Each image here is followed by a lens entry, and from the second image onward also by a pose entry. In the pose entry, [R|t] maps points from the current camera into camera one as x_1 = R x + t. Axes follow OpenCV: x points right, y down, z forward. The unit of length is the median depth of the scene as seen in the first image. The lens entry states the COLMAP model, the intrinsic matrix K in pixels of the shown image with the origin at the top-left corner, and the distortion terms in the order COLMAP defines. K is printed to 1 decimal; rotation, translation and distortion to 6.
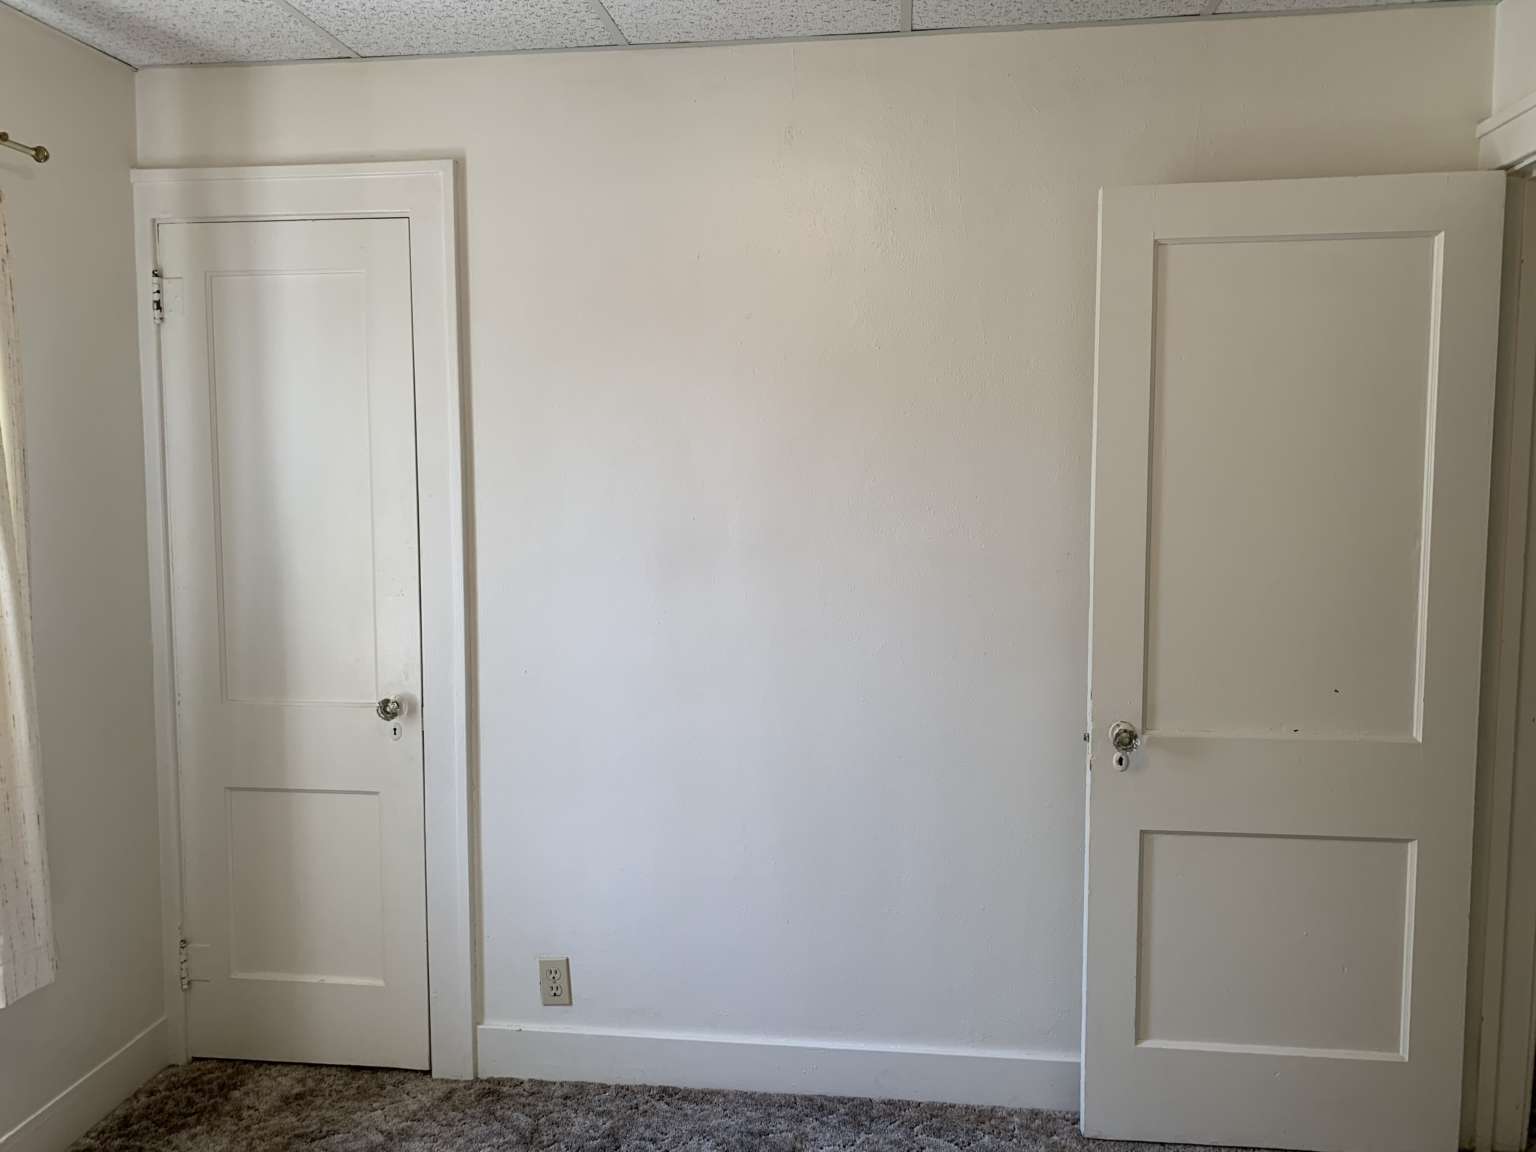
lens RADIAL K [[1195.3, 0, 768.1], [0, 1195.3, 574.5], [0, 0, 1]] dist [0.030066, -0.019208]
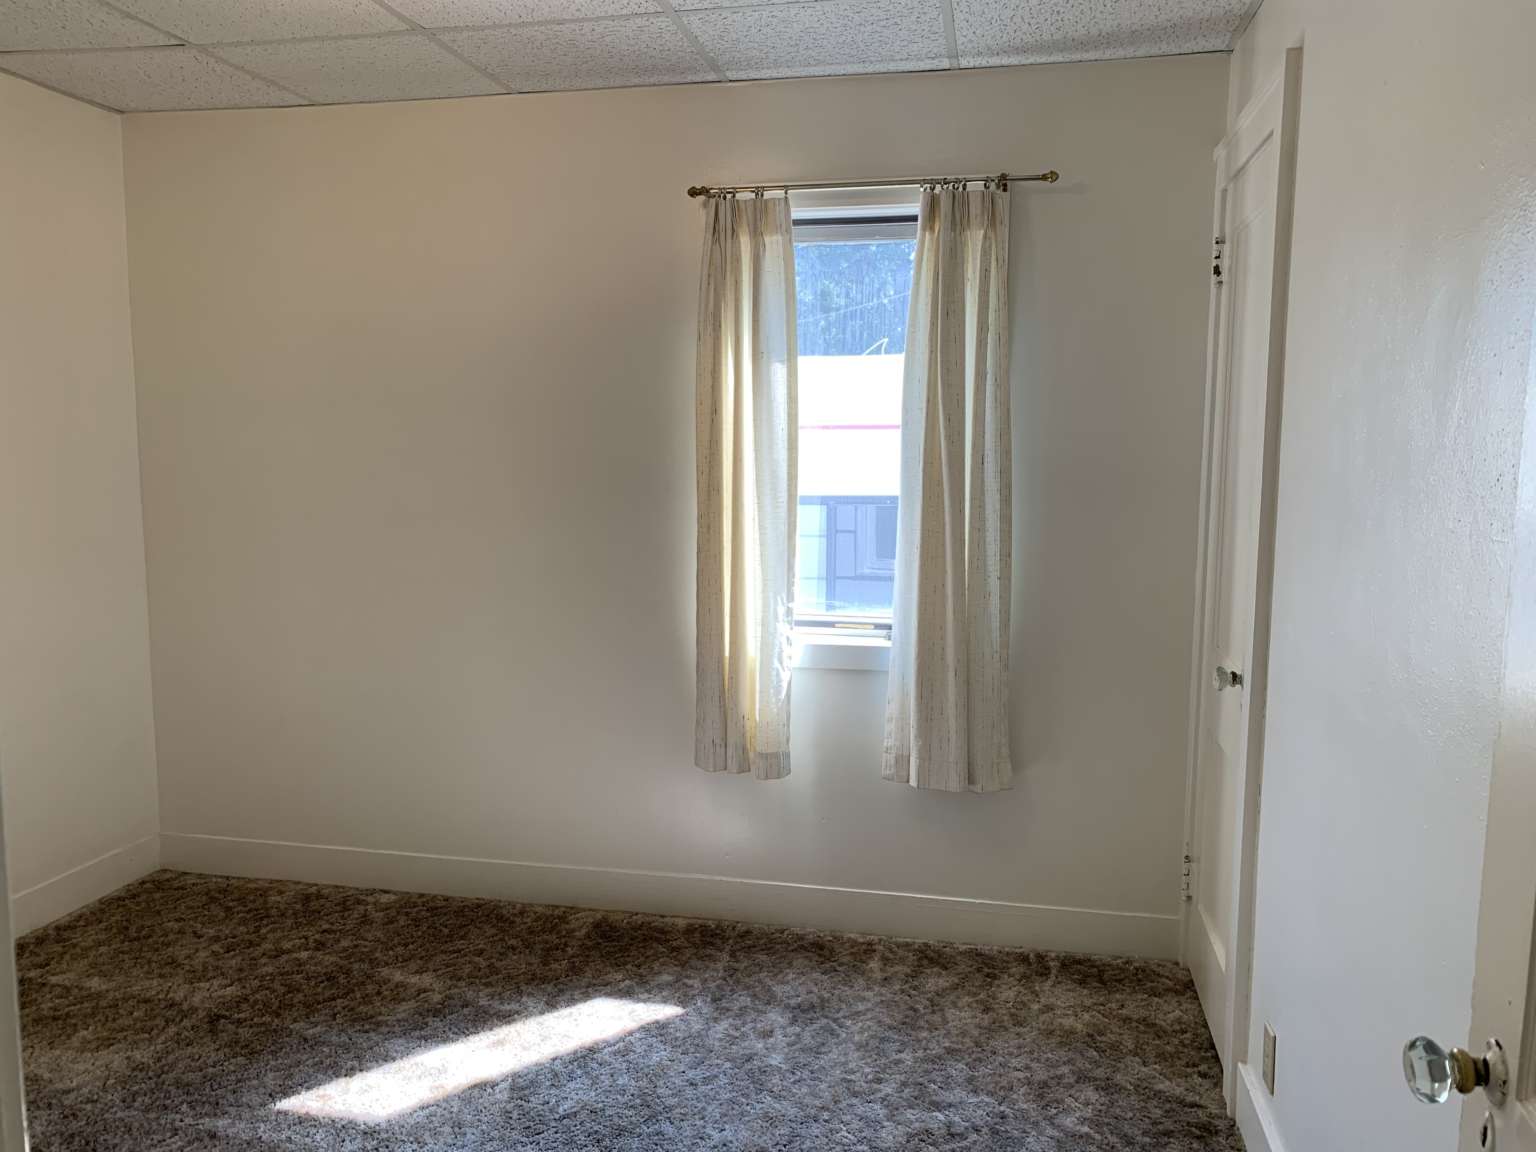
lens RADIAL K [[1195.3, 0, 768.1], [0, 1195.3, 576.3], [0, 0, 1]] dist [0.030066, -0.019208]
pose [[-0.070138, 0.122928, -0.989934, 0.618818], [-0.089458, 0.987604, 0.128977, -0.056106], [0.993518, 0.097603, -0.058272, 0.690942]]
